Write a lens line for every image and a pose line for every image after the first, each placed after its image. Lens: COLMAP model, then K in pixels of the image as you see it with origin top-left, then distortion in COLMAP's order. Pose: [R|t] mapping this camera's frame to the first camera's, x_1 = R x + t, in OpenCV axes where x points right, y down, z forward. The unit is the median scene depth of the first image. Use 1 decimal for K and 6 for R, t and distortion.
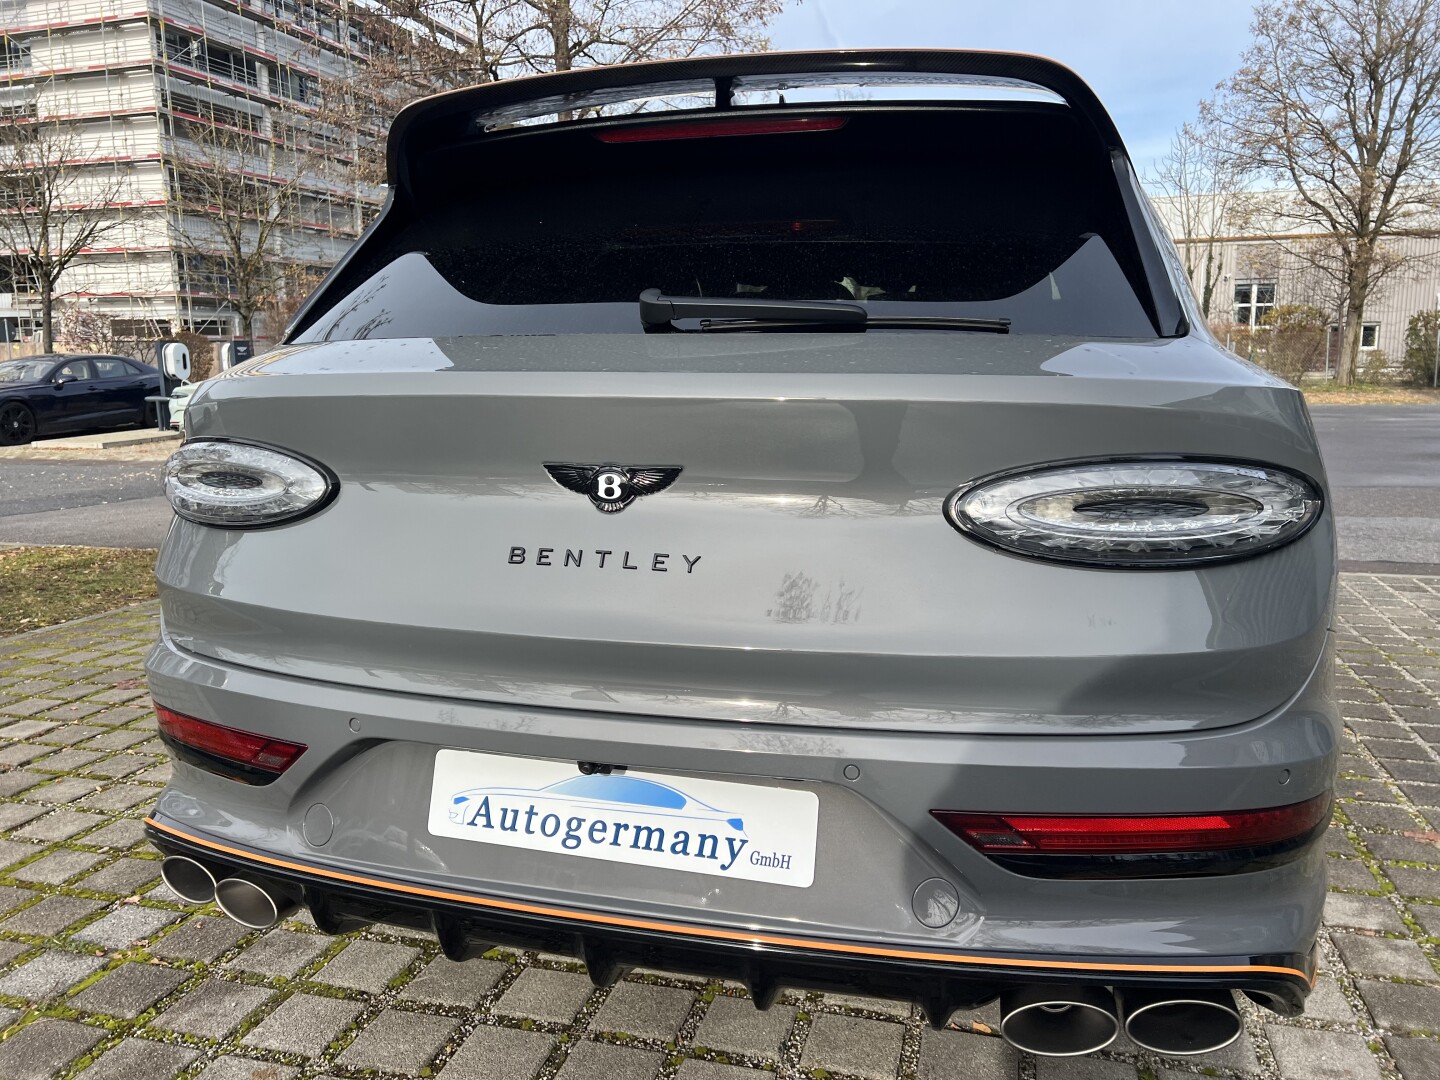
lens RADIAL K [[1080.5, 0, 726.9], [0, 1080.5, 528.7], [0, 0, 1]] dist [0.063040, -0.070030]
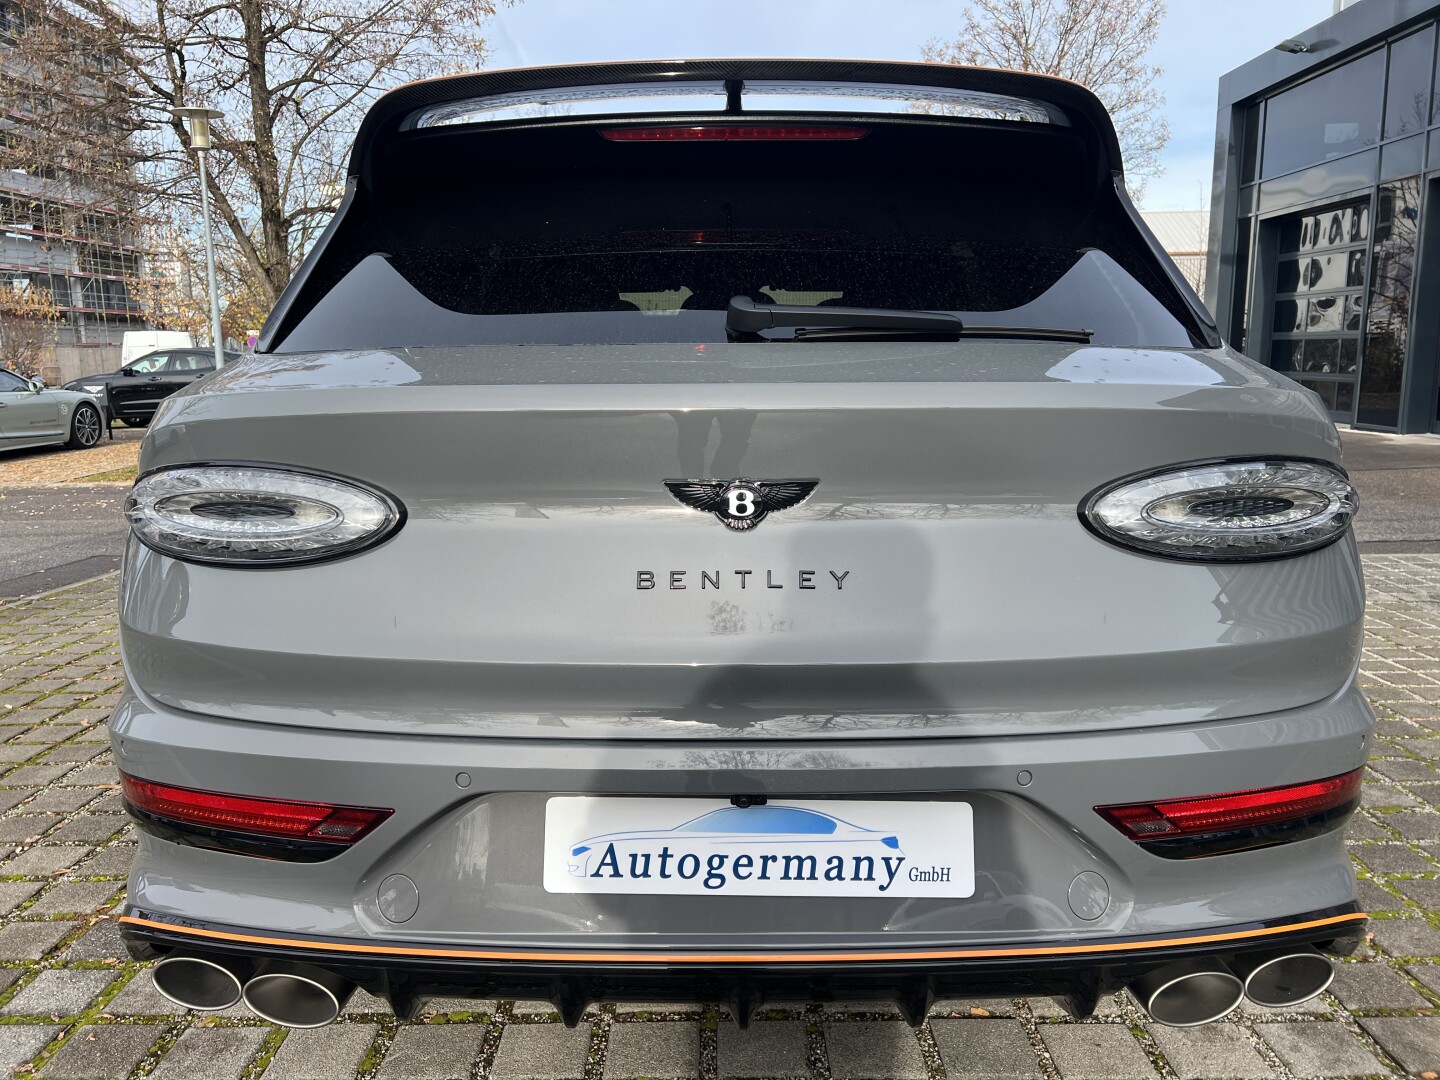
lens RADIAL K [[1077.4, 0, 718.0], [0, 1077.4, 531.2], [0, 0, 1]] dist [0.065181, -0.065235]
pose [[0.964564, -0.042113, 0.260465, -0.350894], [0.043295, 0.999062, 0.001201, -0.015110], [-0.260271, 0.010118, 0.965483, 0.083698]]
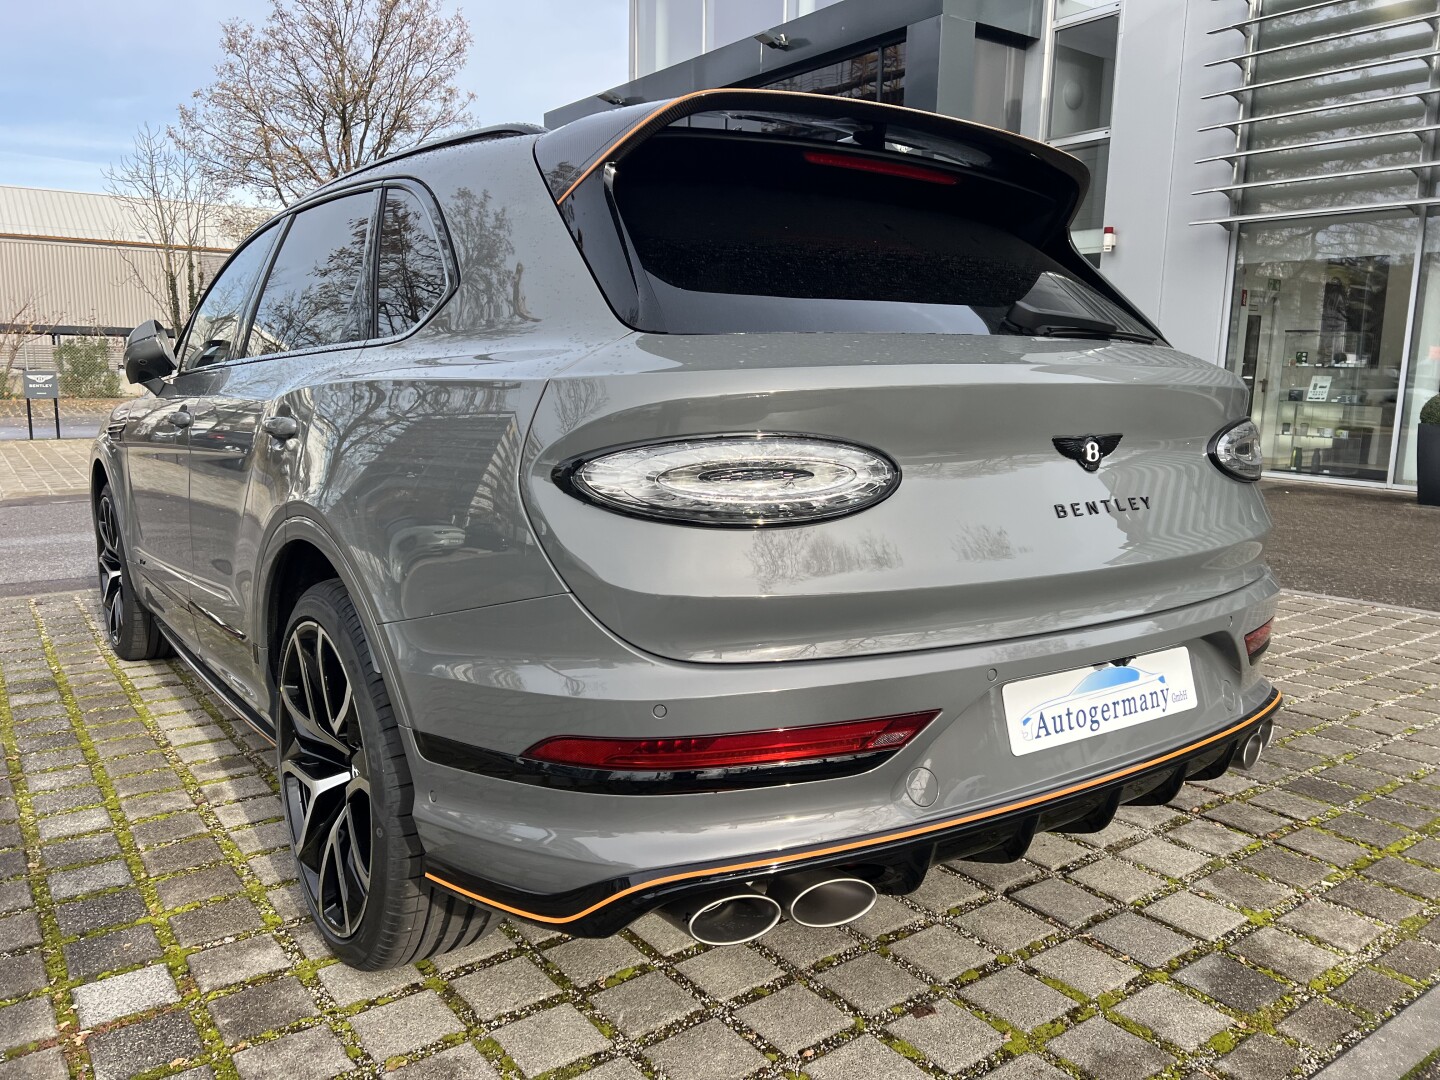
lens RADIAL K [[1079.6, 0, 713.4], [0, 1079.6, 543.4], [0, 0, 1]] dist [0.065623, -0.075976]
pose [[0.623613, -0.110117, 0.773939, -1.335663], [0.107252, 0.992719, 0.054825, -0.047088], [-0.774341, 0.048817, 0.630882, 0.489630]]
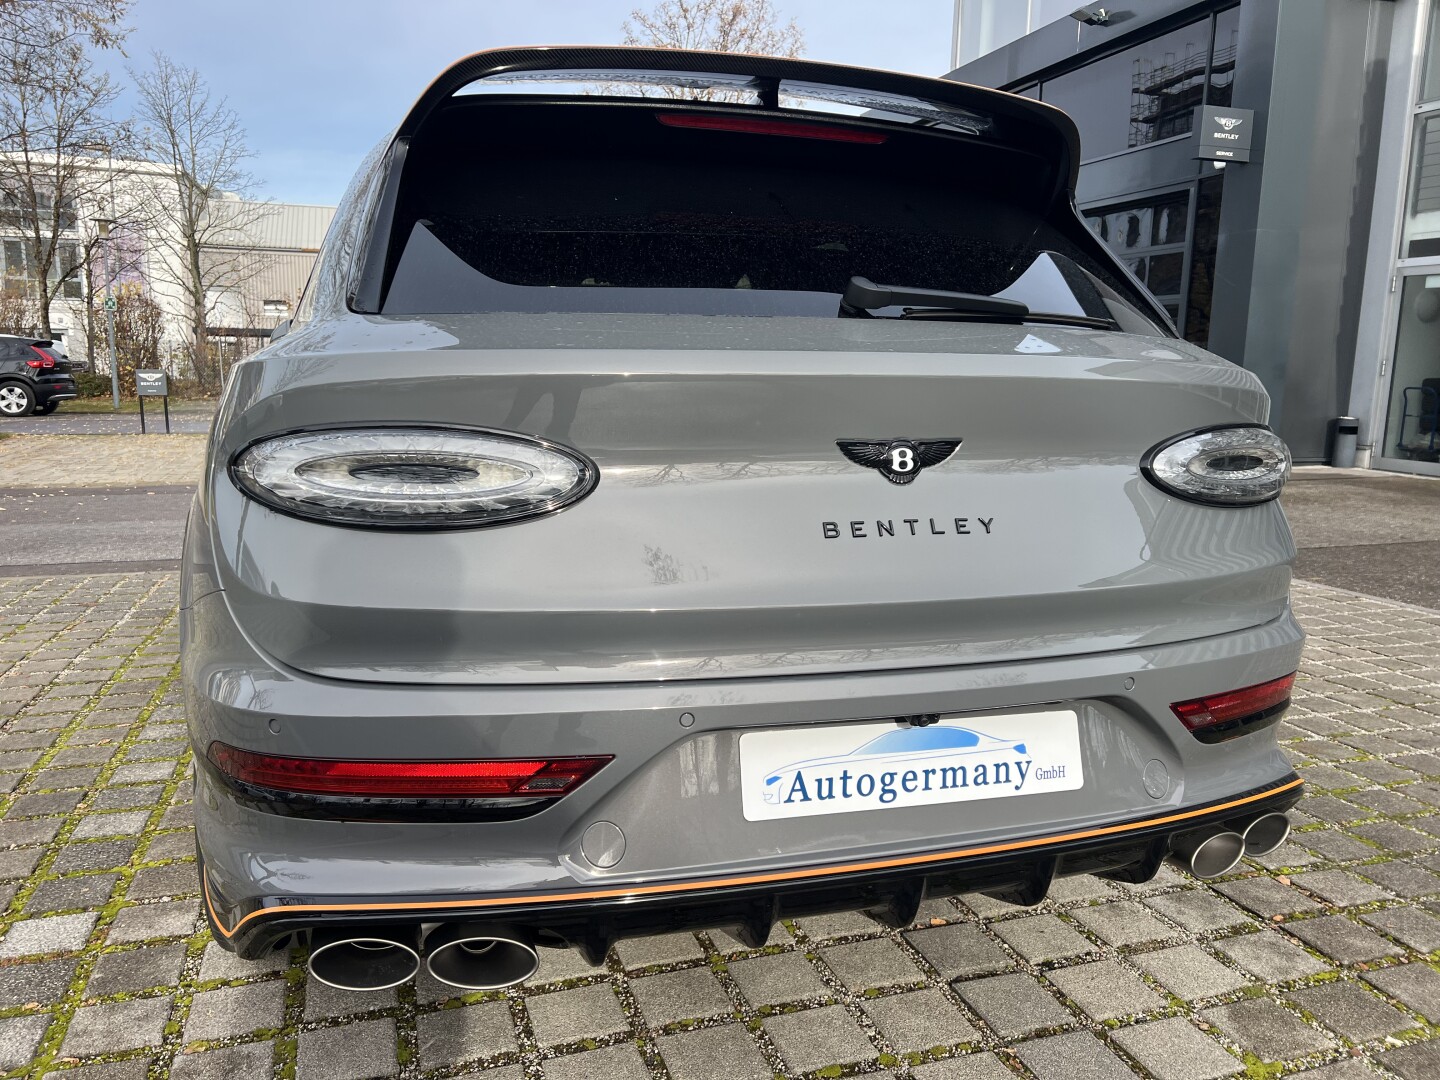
lens RADIAL K [[1075.6, 0, 718.1], [0, 1075.6, 548.6], [0, 0, 1]] dist [0.079915, -0.090819]
pose [[0.833452, -0.071173, 0.547989, -0.794725], [0.066232, 0.997388, 0.028807, 0.005436], [-0.548608, 0.012285, 0.835990, 0.193462]]
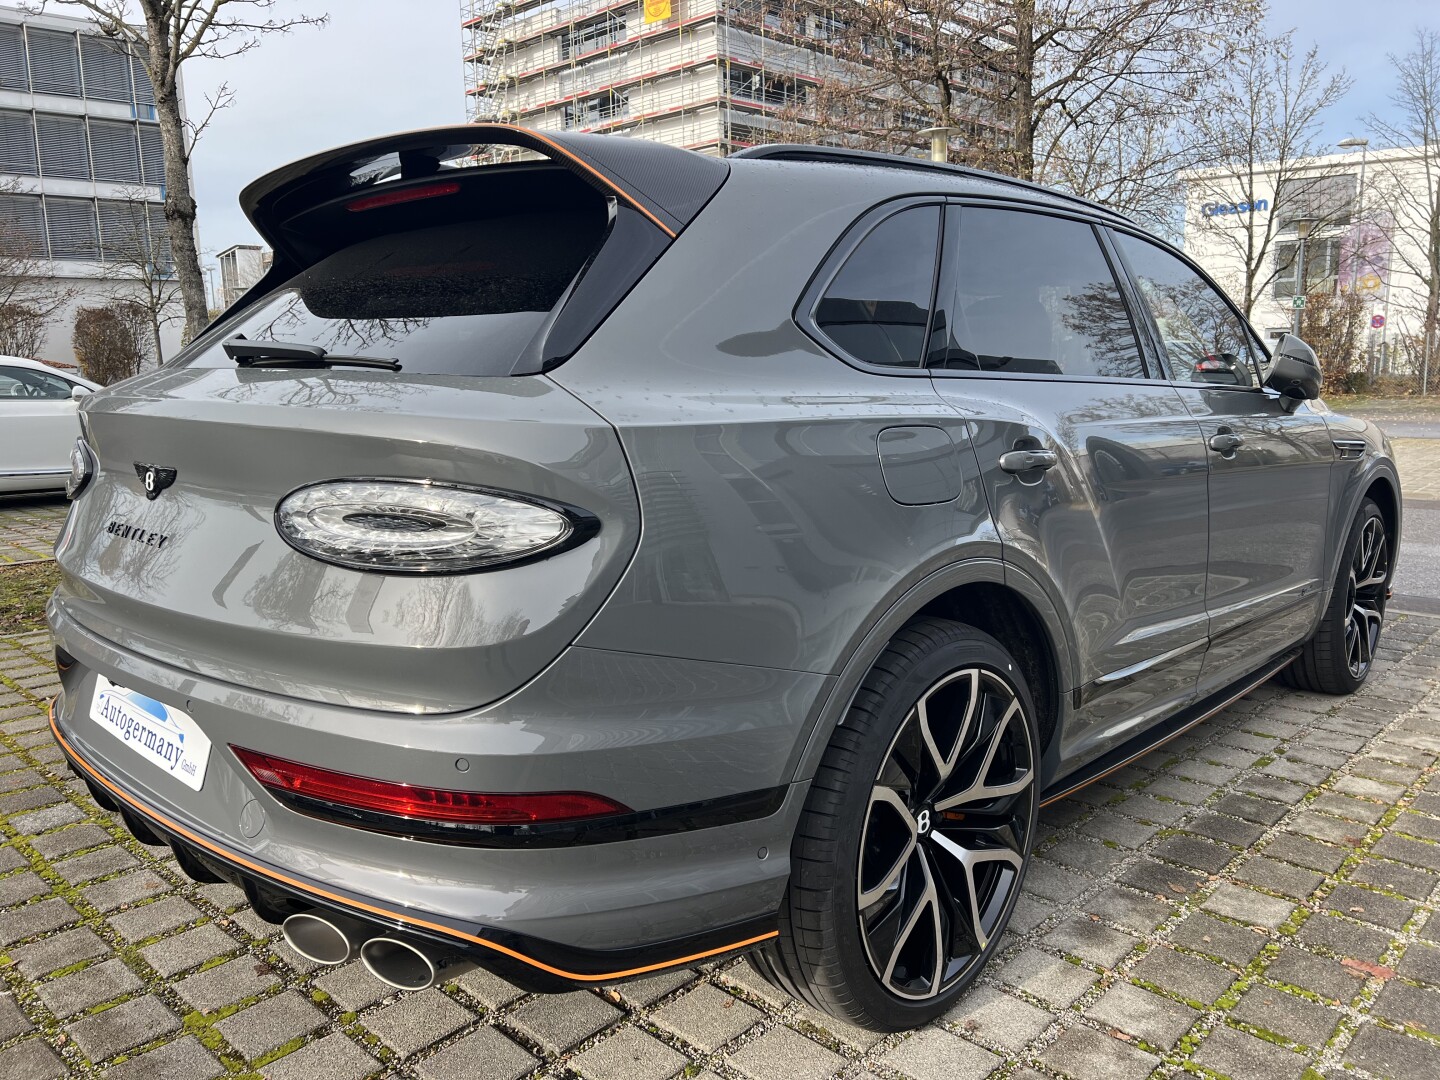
lens RADIAL K [[1088.2, 0, 719.5], [0, 1088.2, 536.7], [0, 0, 1]] dist [0.048045, -0.050125]
pose [[0.881322, 0.072696, -0.466891, 1.097860], [-0.069245, 0.997297, 0.024572, -0.049377], [0.467415, 0.010674, 0.883973, 0.101036]]
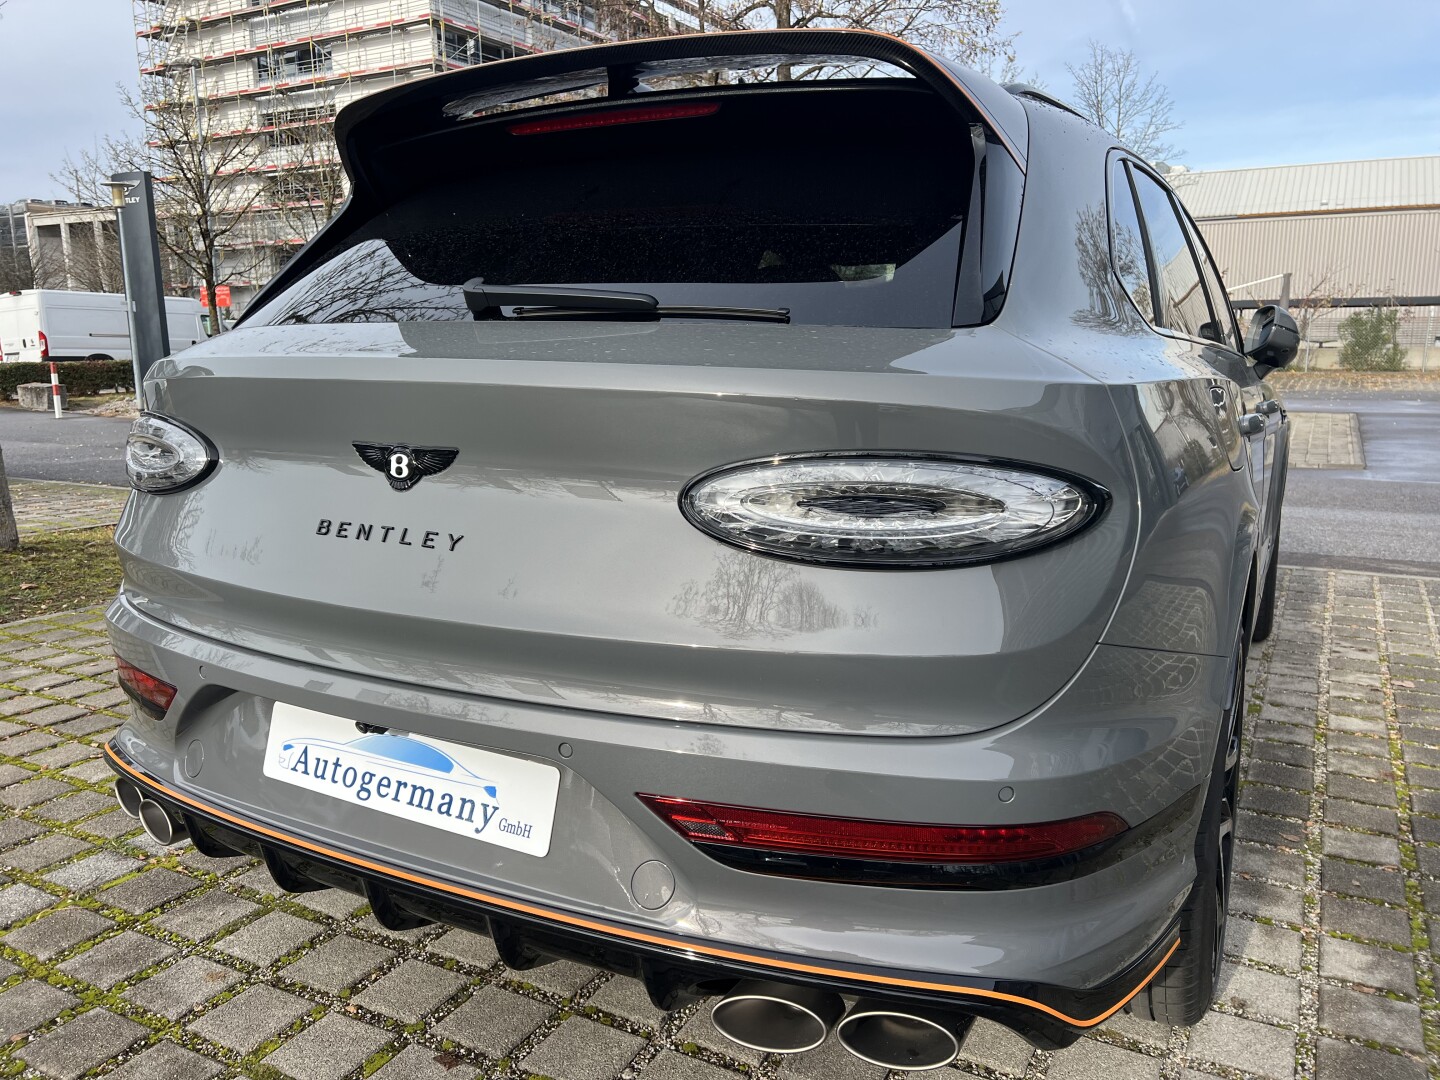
lens RADIAL K [[1083.5, 0, 721.8], [0, 1083.5, 535.2], [0, 0, 1]] dist [0.061236, -0.069847]
pose [[0.973875, 0.043473, -0.222885, 0.410010], [-0.037917, 0.998856, 0.029148, -0.013376], [0.223897, -0.019936, 0.974409, 0.024701]]
